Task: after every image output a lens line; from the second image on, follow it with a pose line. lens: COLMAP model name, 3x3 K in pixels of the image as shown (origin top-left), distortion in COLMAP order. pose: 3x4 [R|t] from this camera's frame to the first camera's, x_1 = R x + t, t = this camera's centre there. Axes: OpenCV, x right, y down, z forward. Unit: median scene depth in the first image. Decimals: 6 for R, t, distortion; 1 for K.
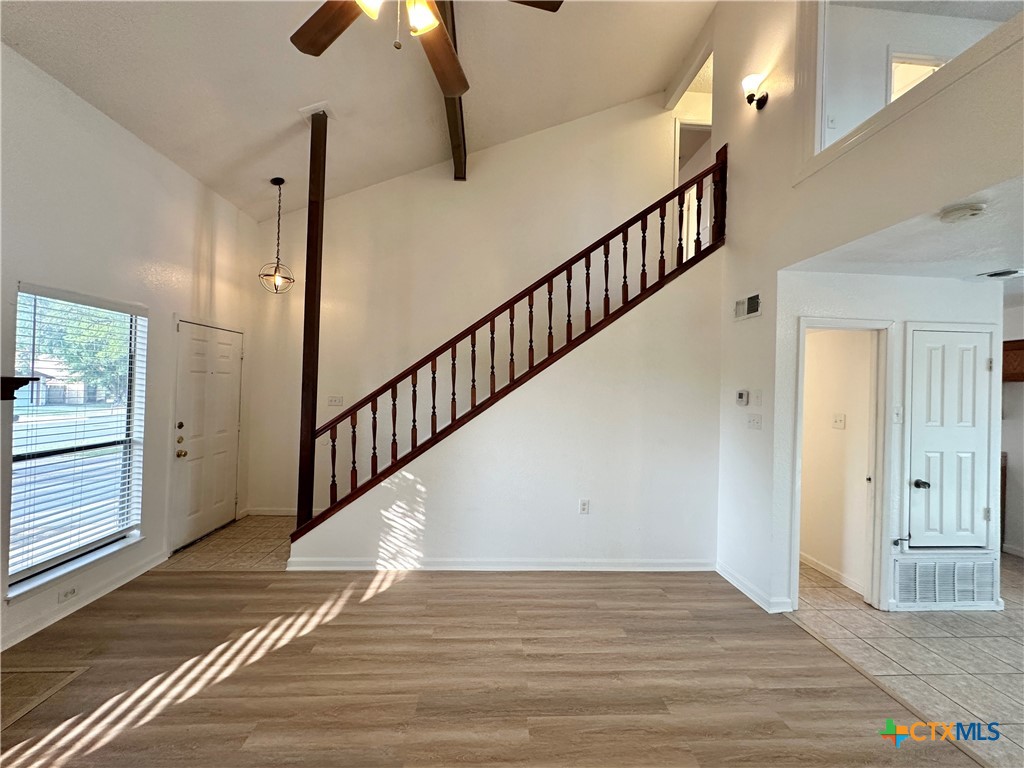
lens RADIAL K [[408.3, 0, 512.5], [0, 408.3, 383.4], [0, 0, 1]] dist [-0.001117, 0.000415]
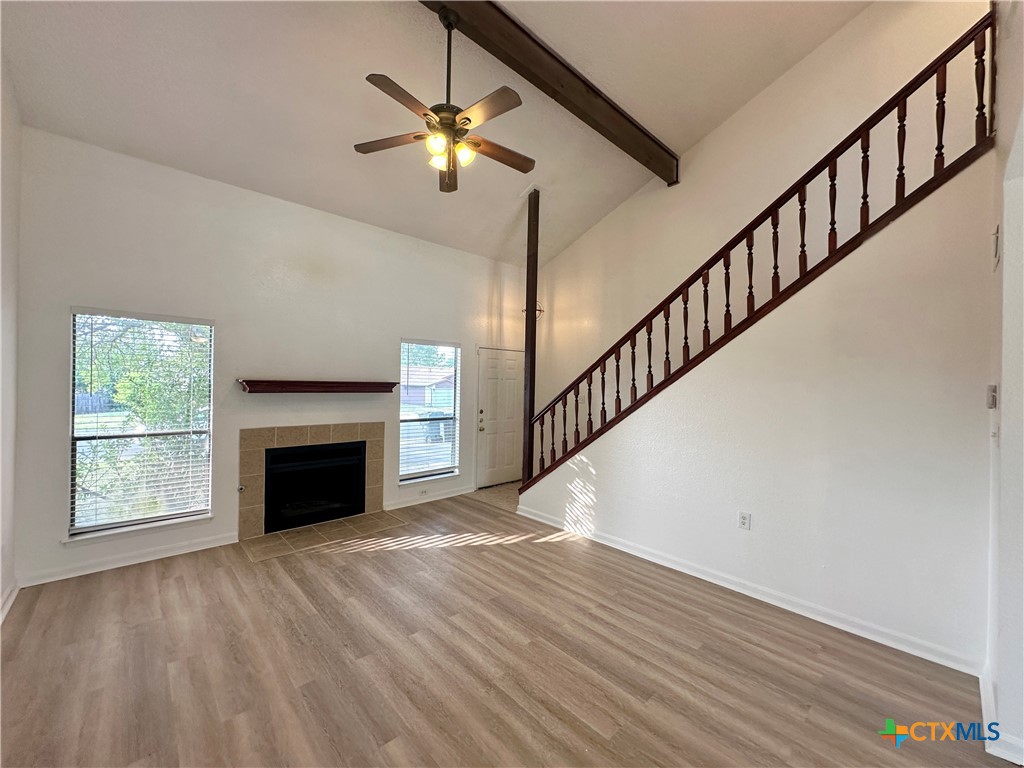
lens RADIAL K [[408.3, 0, 512.5], [0, 408.3, 383.4], [0, 0, 1]] dist [-0.001117, 0.000415]
pose [[0.635118, -0.017532, -0.772216, 0.639001], [0.005130, 0.999816, -0.018480, 0.025584], [0.772398, 0.007775, 0.635091, 0.068811]]
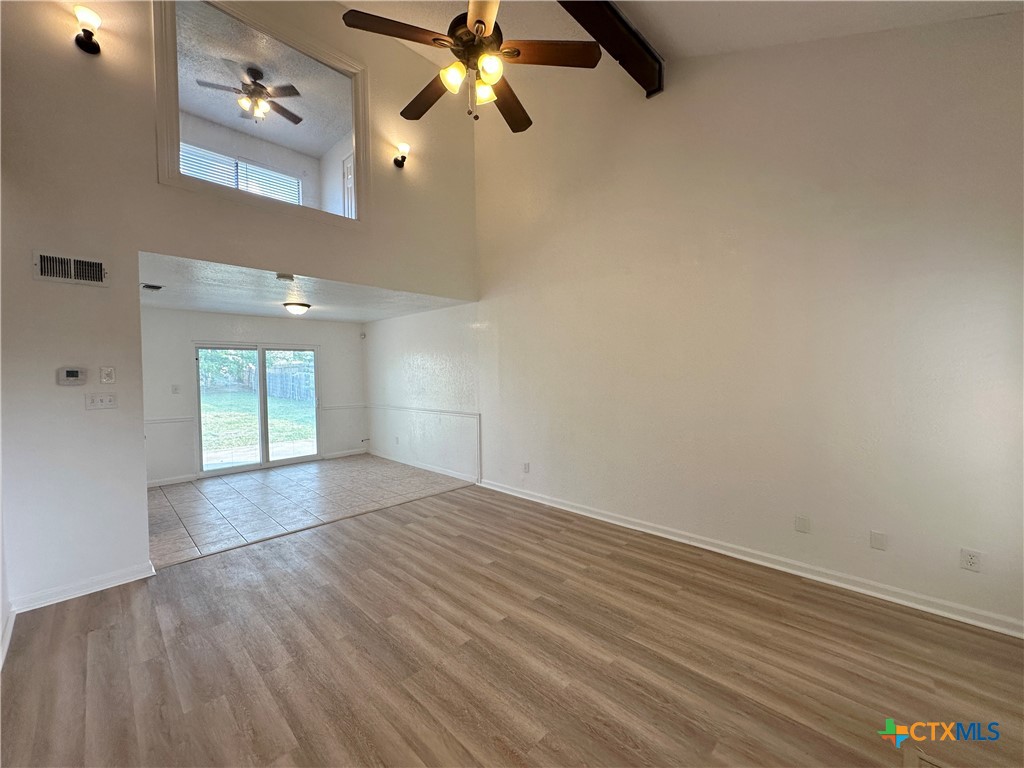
lens RADIAL K [[406.6, 0, 513.5], [0, 406.6, 383.7], [0, 0, 1]] dist [-0.001706, 0.000210]
pose [[-0.674629, -0.040568, 0.737041, -0.748553], [-0.011703, 0.998951, 0.044272, 0.002663], [-0.738064, 0.021241, -0.674396, 0.982932]]
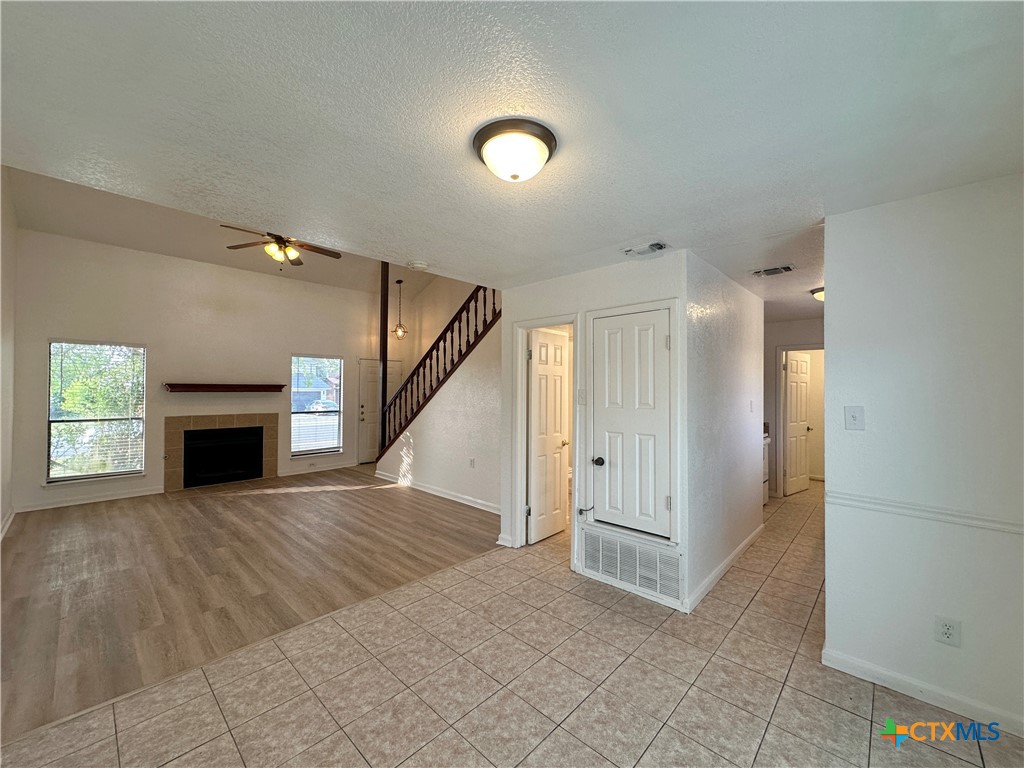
lens RADIAL K [[408.3, 0, 512.5], [0, 408.3, 383.4], [0, 0, 1]] dist [-0.001117, 0.000415]
pose [[0.684131, -0.032990, -0.728613, 1.624636], [0.017082, 0.999427, -0.029212, 0.069579], [0.729159, 0.007538, 0.684303, 0.101198]]
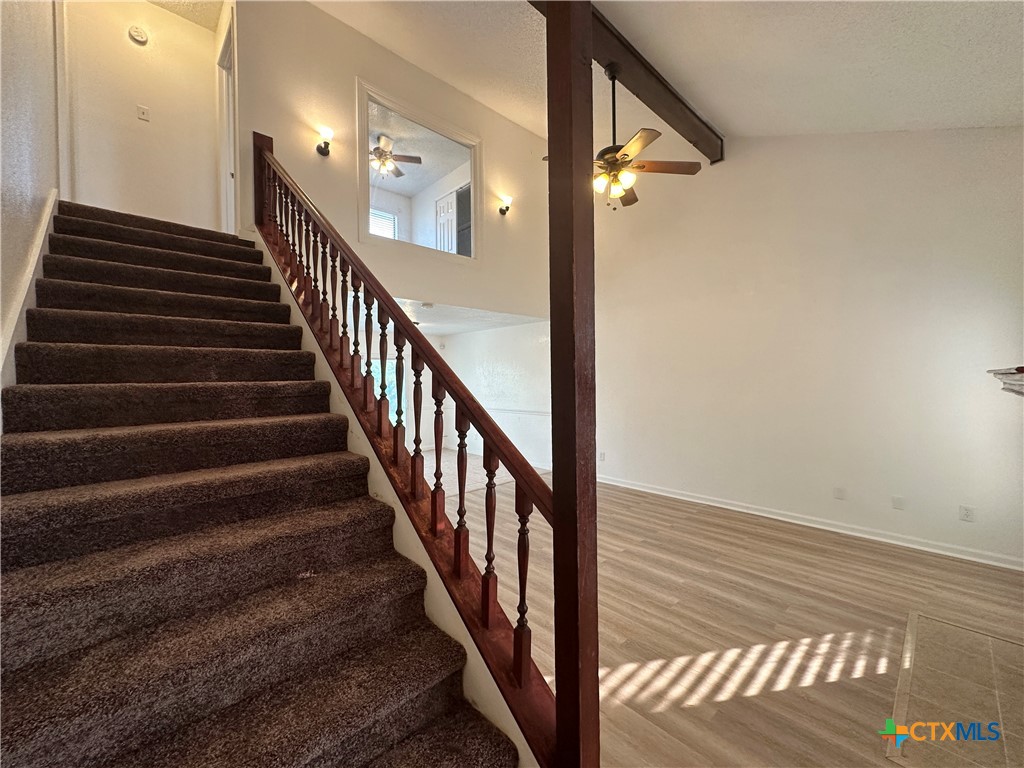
lens RADIAL K [[408.3, 0, 512.5], [0, 408.3, 383.4], [0, 0, 1]] dist [-0.001117, 0.000415]
pose [[-0.639514, -0.029970, 0.768195, -0.833819], [-0.012089, 0.999508, 0.028930, 0.002538], [-0.768685, 0.009214, -0.639562, 1.454755]]
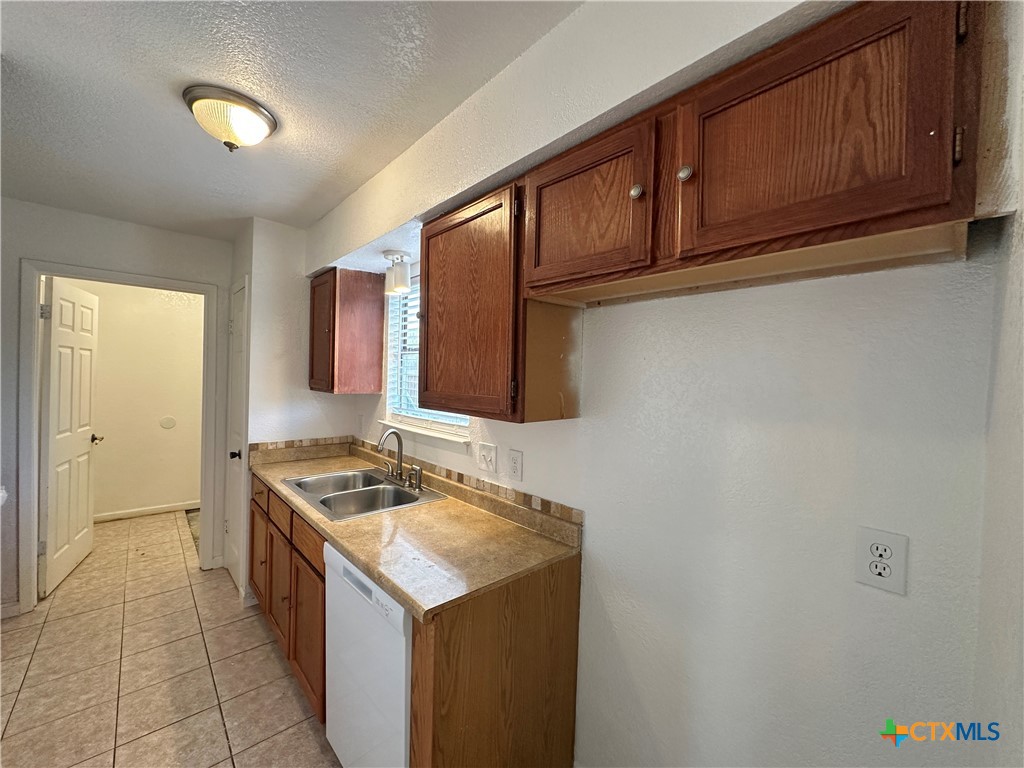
lens RADIAL K [[410.9, 0, 512.3], [0, 410.9, 382.6], [0, 0, 1]] dist [0.000307, 0.000103]
pose [[0.782745, -0.015153, 0.622158, 1.330269], [-0.010191, 0.999257, 0.037159, 0.065128], [-0.622259, -0.035426, 0.782010, 1.075125]]
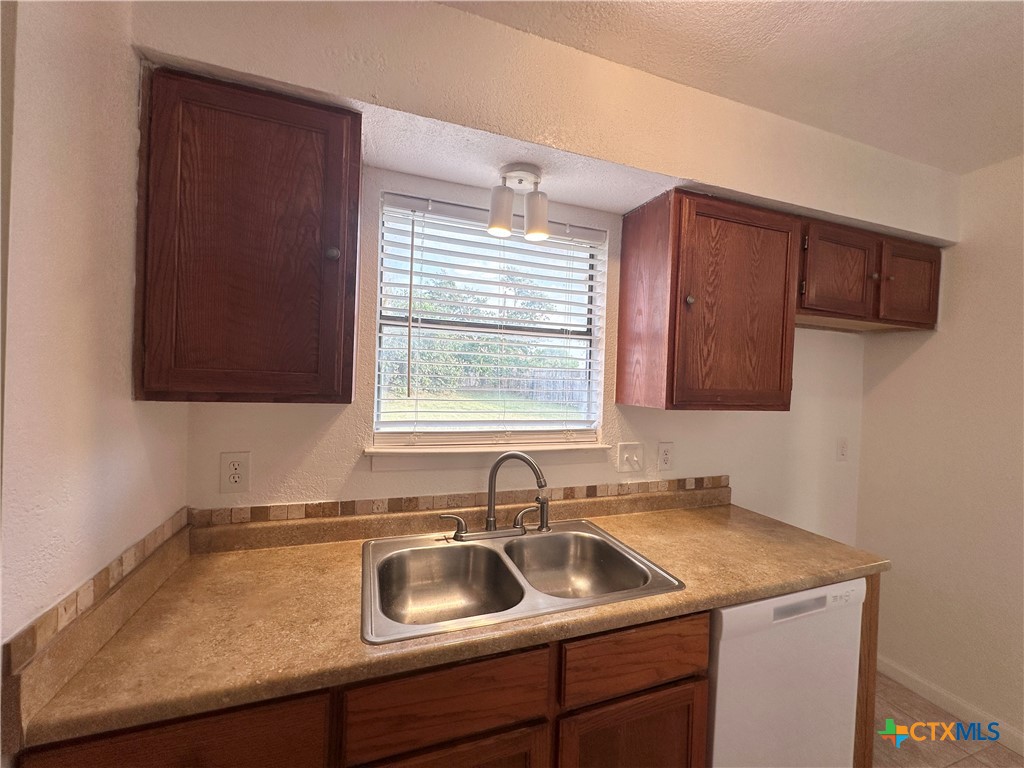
lens RADIAL K [[408.3, 0, 512.5], [0, 408.3, 383.4], [0, 0, 1]] dist [-0.001117, 0.000415]
pose [[-0.269503, -0.048634, 0.961771, 1.180375], [-0.047713, 0.998172, 0.037105, 0.083577], [-0.961817, -0.035889, -0.271331, 1.901690]]
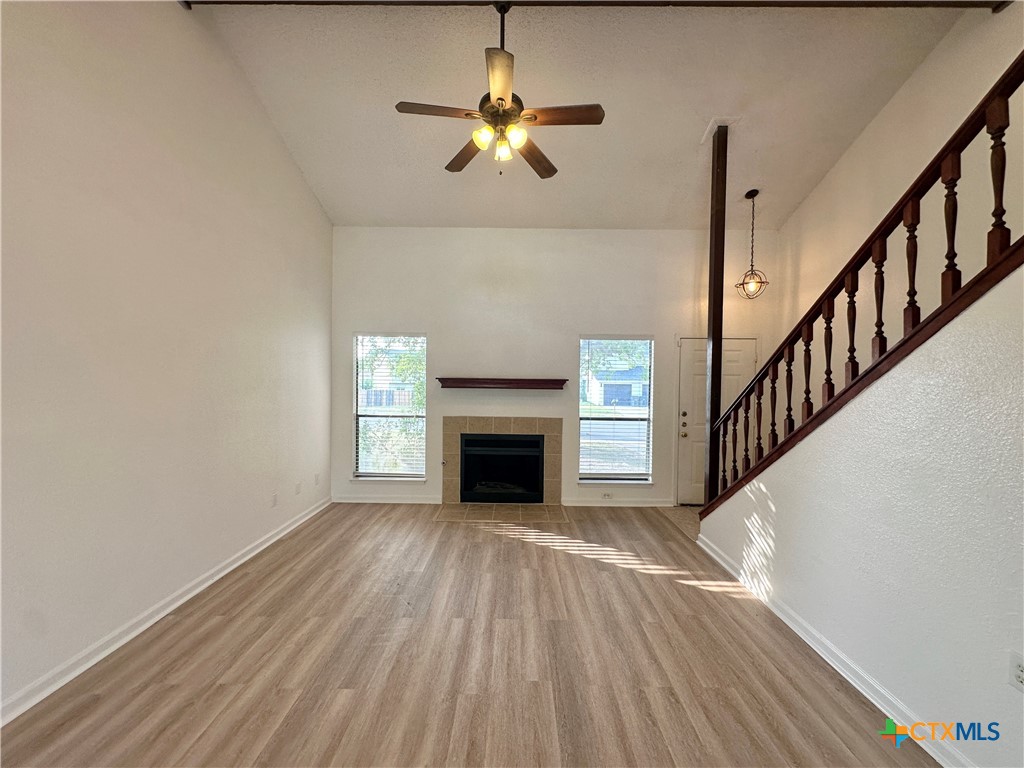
lens RADIAL K [[408.3, 0, 512.5], [0, 408.3, 383.4], [0, 0, 1]] dist [-0.001117, 0.000415]
pose [[-0.067779, -0.015868, -0.997574, 0.725652], [-0.009116, 0.999842, -0.015284, 0.032107], [0.997659, 0.008058, -0.067913, 0.620575]]
